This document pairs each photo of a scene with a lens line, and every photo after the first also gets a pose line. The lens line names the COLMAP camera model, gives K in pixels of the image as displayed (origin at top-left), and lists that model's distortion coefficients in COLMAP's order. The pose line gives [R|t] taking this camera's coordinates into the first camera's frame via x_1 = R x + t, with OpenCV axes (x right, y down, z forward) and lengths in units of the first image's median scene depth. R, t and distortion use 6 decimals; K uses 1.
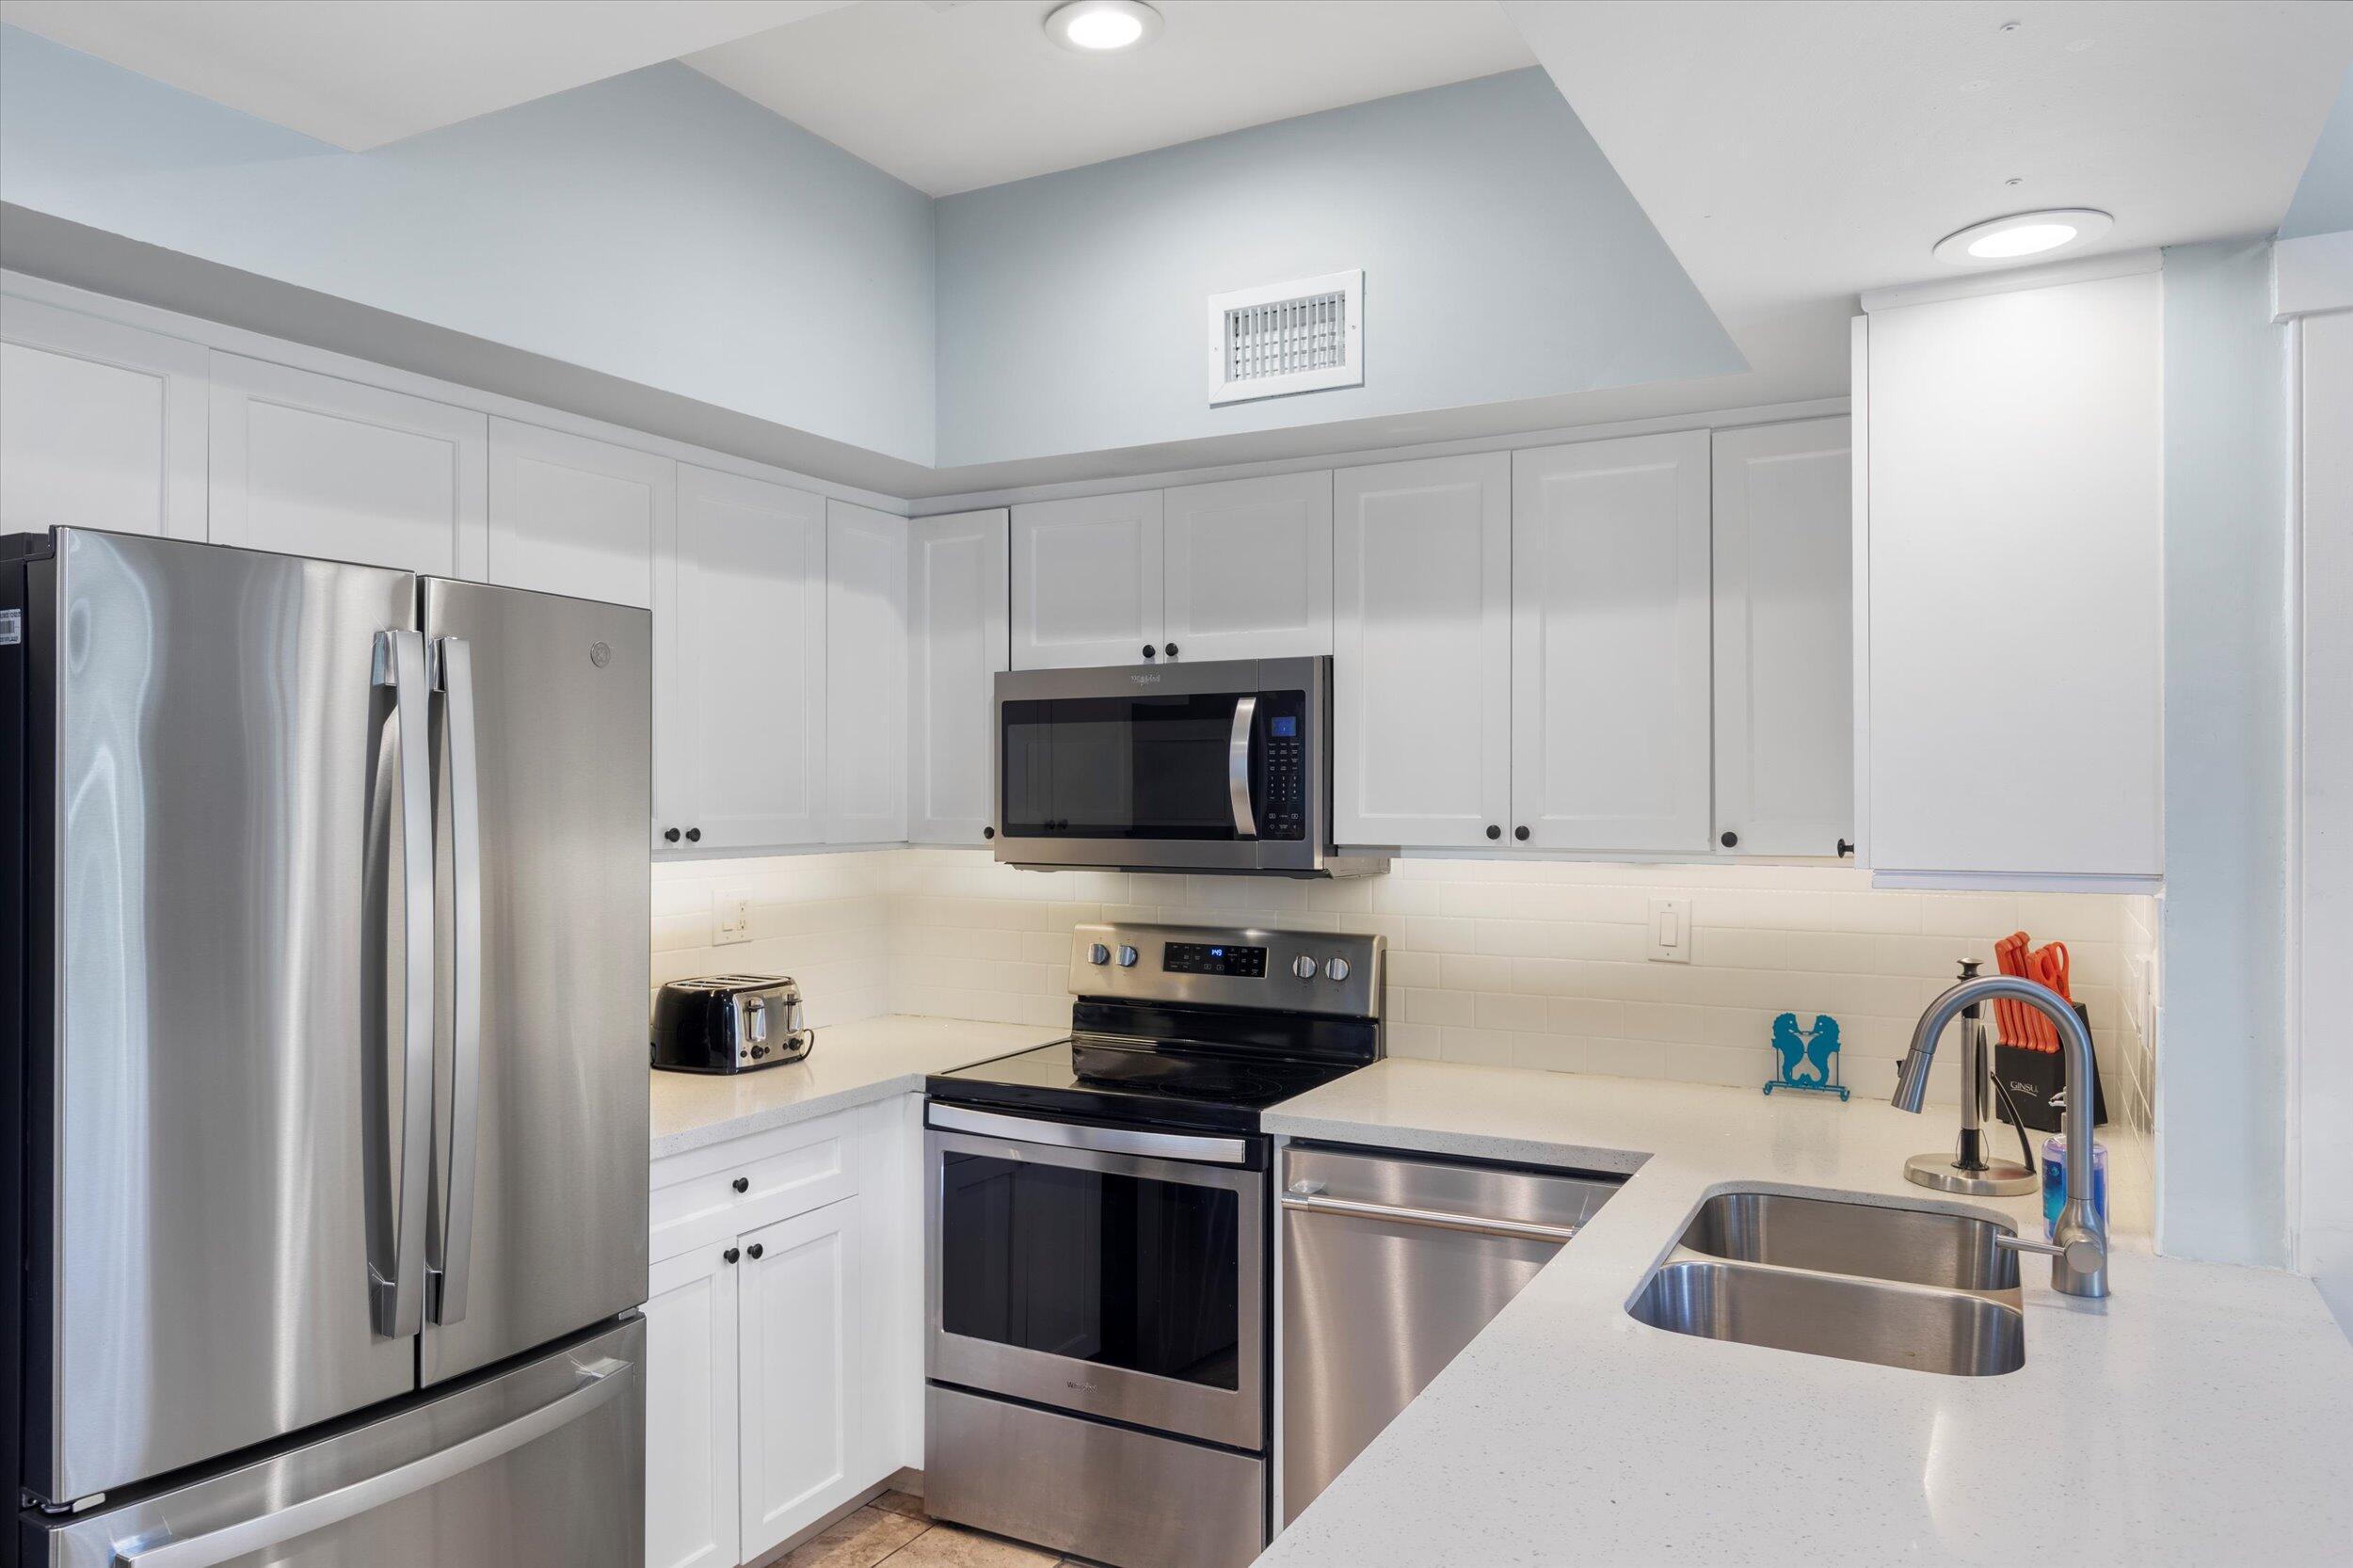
lens RADIAL K [[1572.1, 0, 1185.5], [0, 1572.1, 795.0], [0, 0, 1]] dist [0.000719, 0.001592]
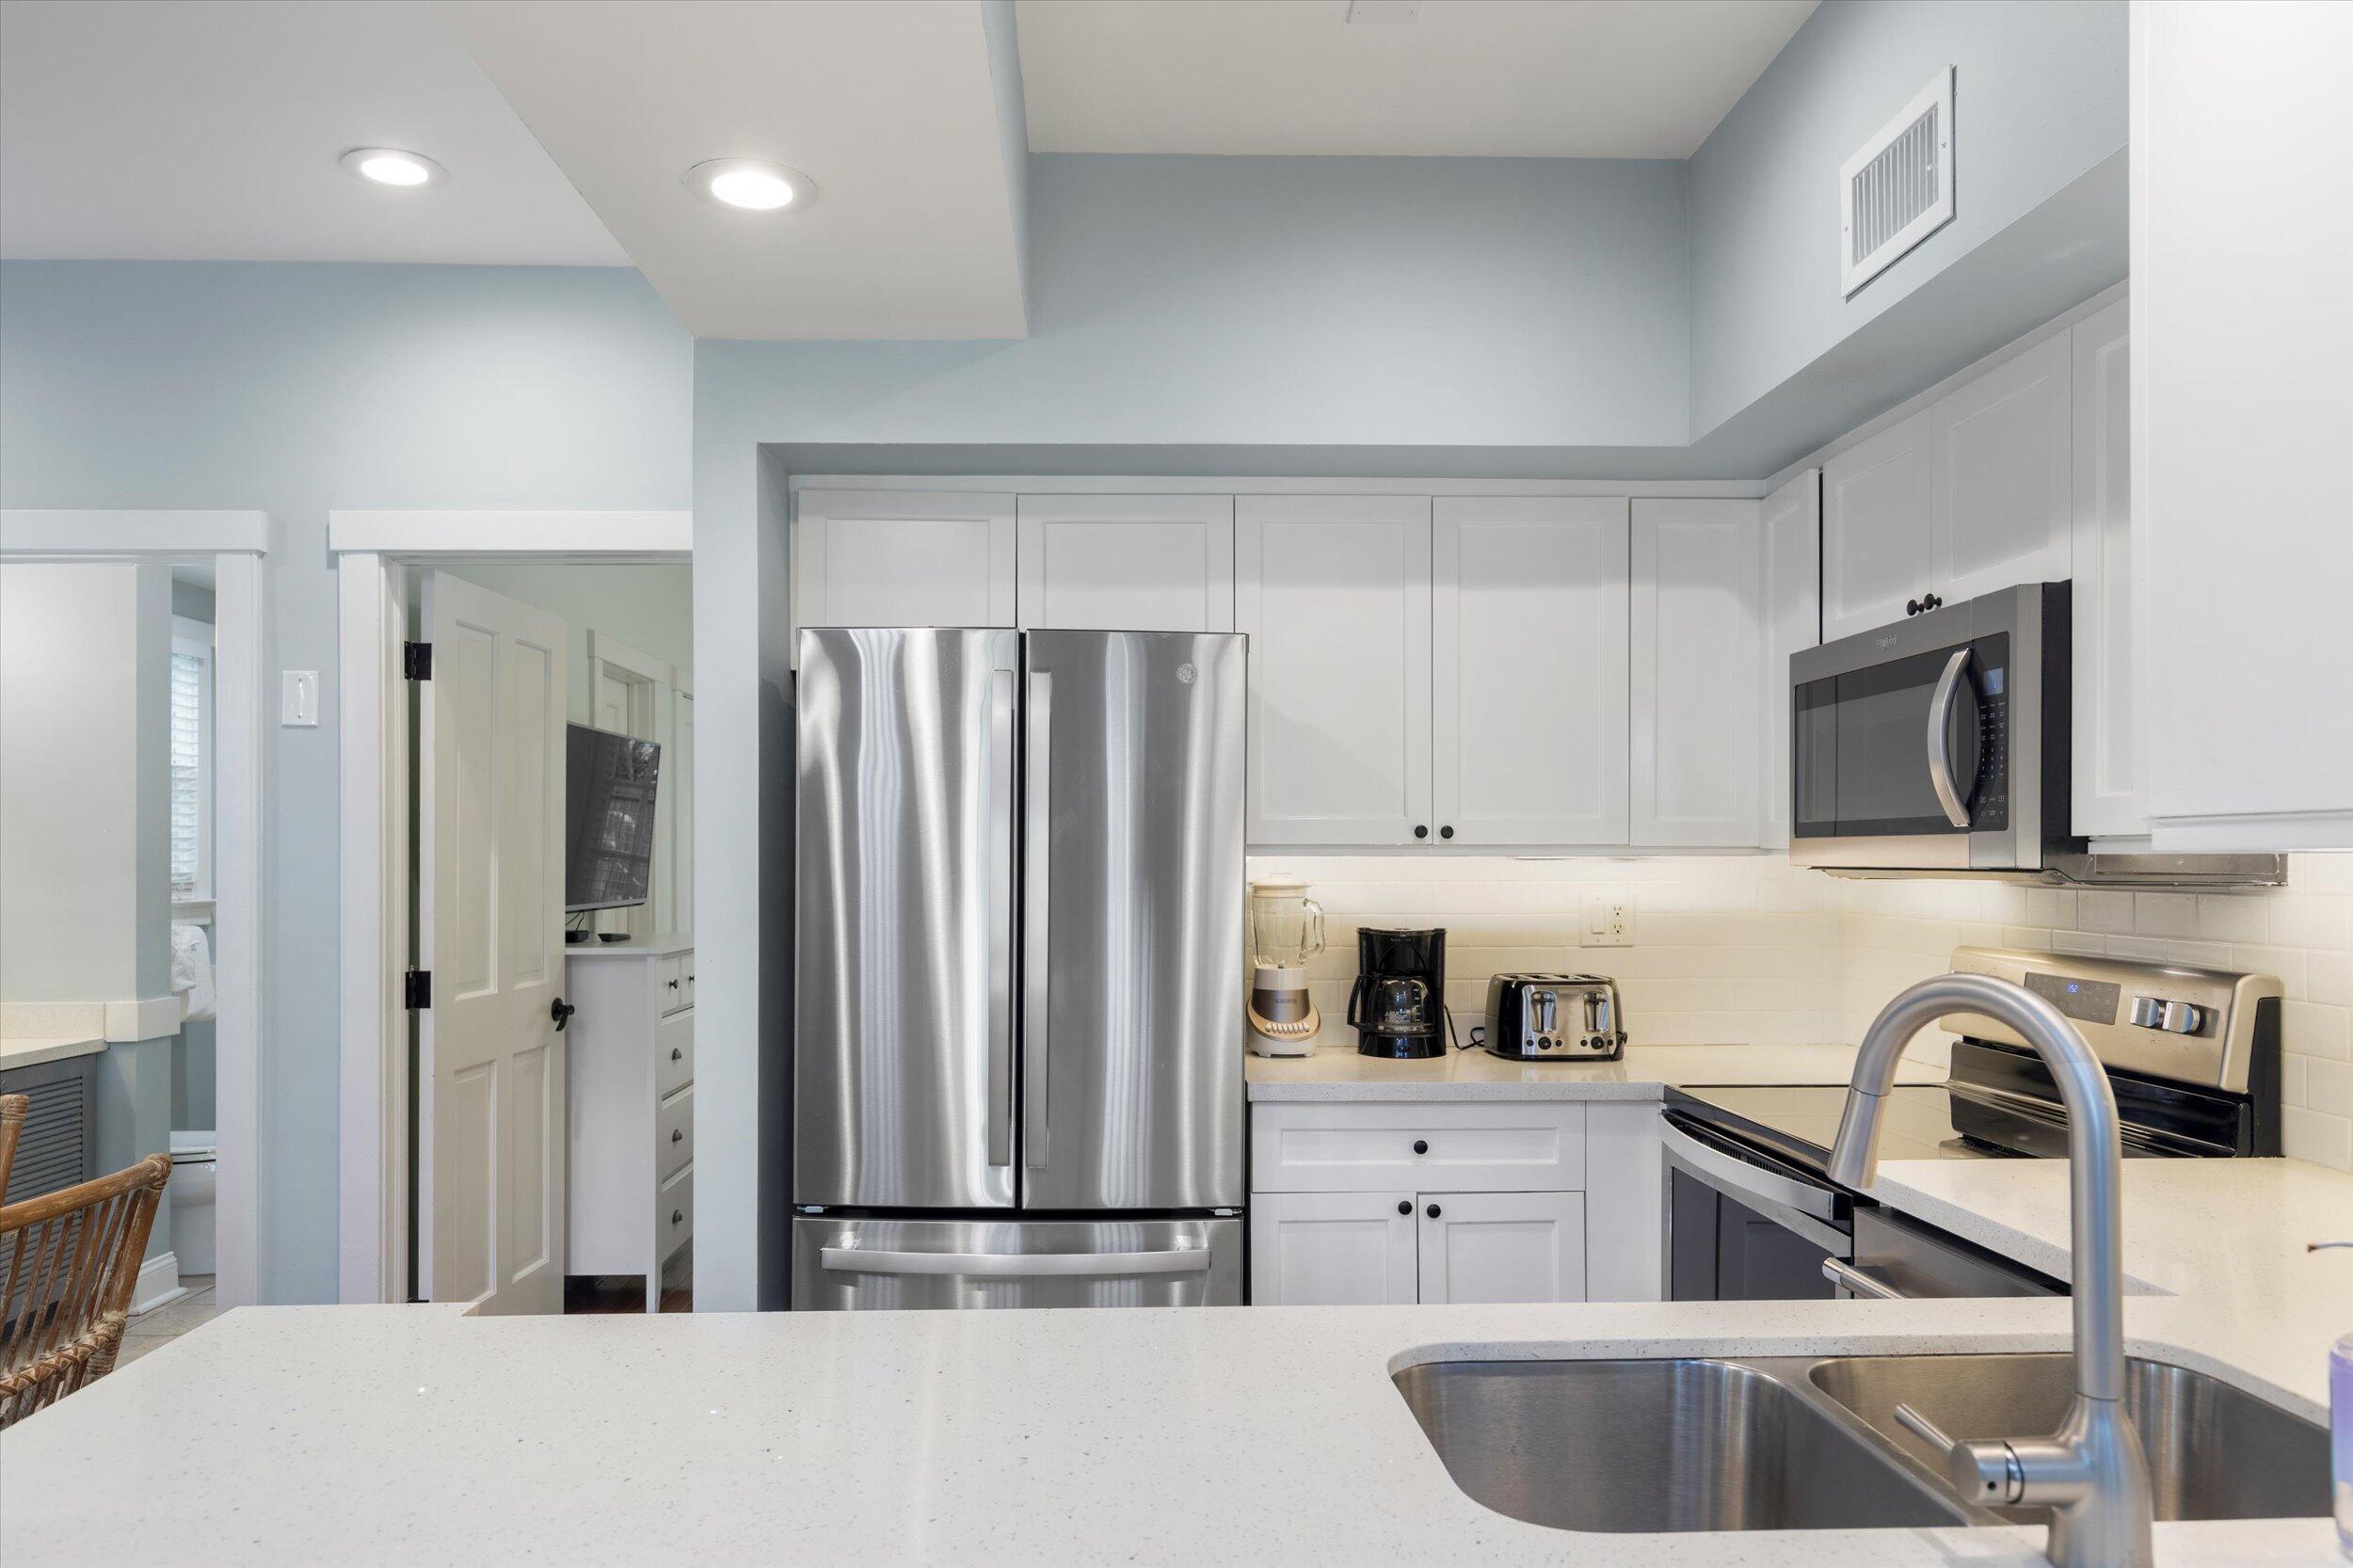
lens RADIAL K [[1572.1, 0, 1178.3], [0, 1572.1, 862.7], [0, 0, 1]] dist [0.000719, 0.001592]
pose [[0.508384, 0.002553, -0.861127, 0.518630], [-0.000630, 0.999996, 0.002593, 0.042133], [0.861130, -0.000776, 0.508384, 0.267337]]
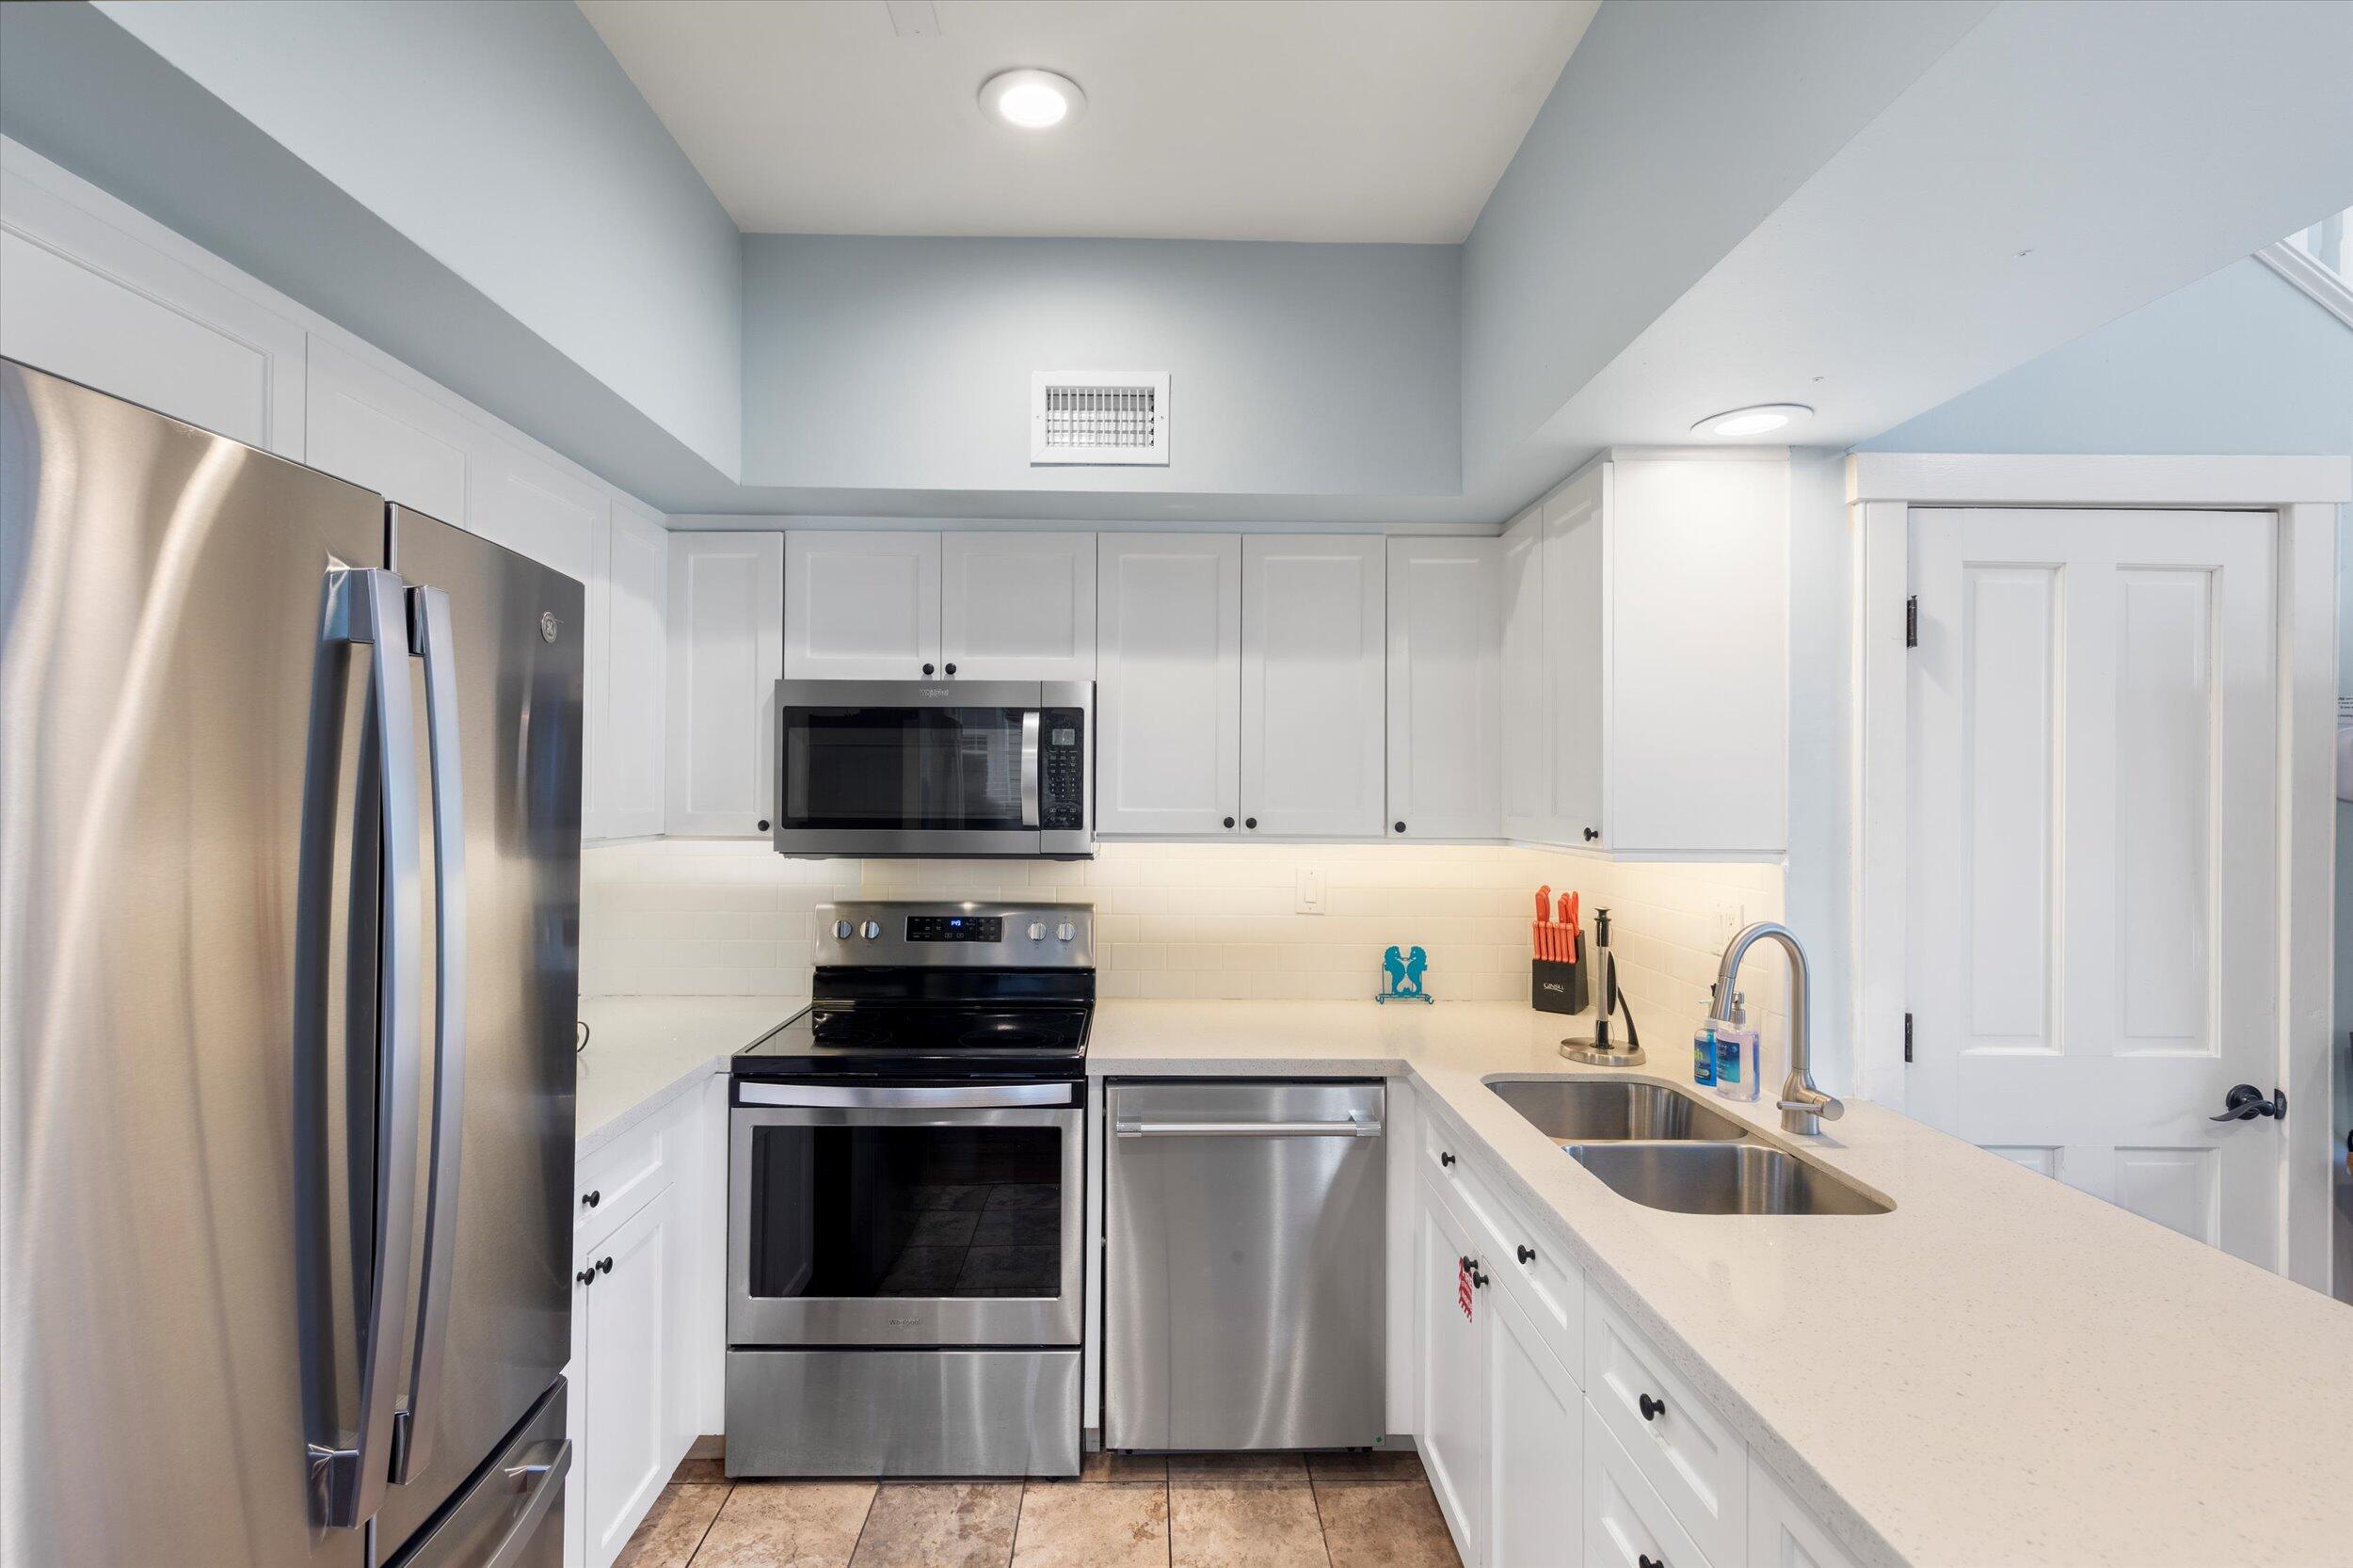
lens RADIAL K [[1060.0, 0, 1163.1], [0, 1060.0, 782.9], [0, 0, 1]] dist [0.009983, -0.000219]
pose [[0.873366, 0.010907, 0.486942, -0.269276], [-0.007114, 0.999928, -0.009637, -0.000573], [-0.487012, 0.004952, 0.873381, 0.241231]]
